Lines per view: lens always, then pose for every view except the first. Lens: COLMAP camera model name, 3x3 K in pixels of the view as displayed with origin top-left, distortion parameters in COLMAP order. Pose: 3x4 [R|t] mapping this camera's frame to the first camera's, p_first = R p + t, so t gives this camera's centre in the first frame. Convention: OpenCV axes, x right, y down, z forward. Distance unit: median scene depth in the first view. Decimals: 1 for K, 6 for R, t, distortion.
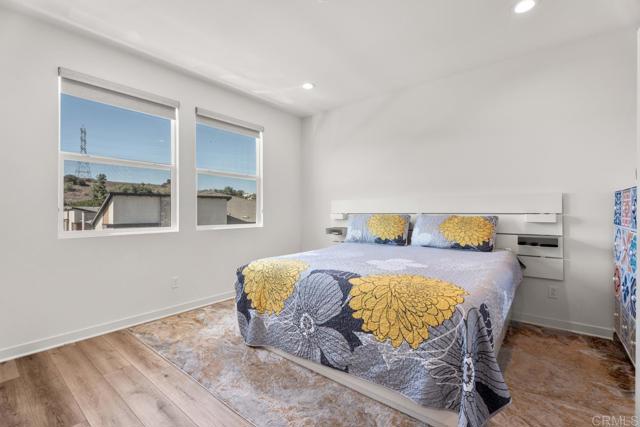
lens RADIAL K [[288.2, 0, 320.0], [0, 288.2, 213.5], [0, 0, 1]] dist [0.001593, 0.000009]
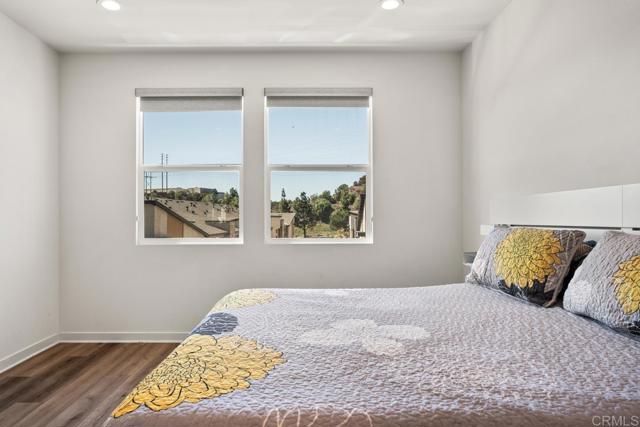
lens RADIAL K [[418.1, 0, 285.7], [0, 418.1, 220.7], [0, 0, 1]] dist [-0.006106, -0.000617]
pose [[0.621182, 0.006311, -0.783641, 0.446643], [-0.002067, 0.999977, 0.006414, -0.010773], [0.783663, -0.002364, 0.621181, 0.291595]]
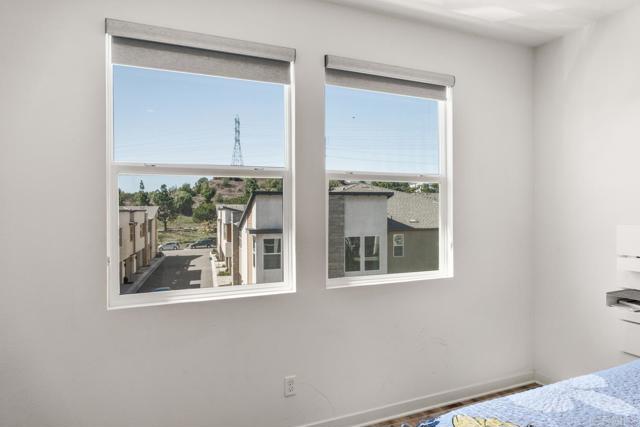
lens RADIAL K [[395.3, 0, 320.0], [0, 395.3, 213.5], [0, 0, 1]] dist [0.004226, 0.000529]
pose [[0.885815, 0.001646, -0.464036, -0.090828], [0.002037, 0.999970, 0.007436, -0.074725], [0.464034, -0.007532, 0.885785, 0.309548]]
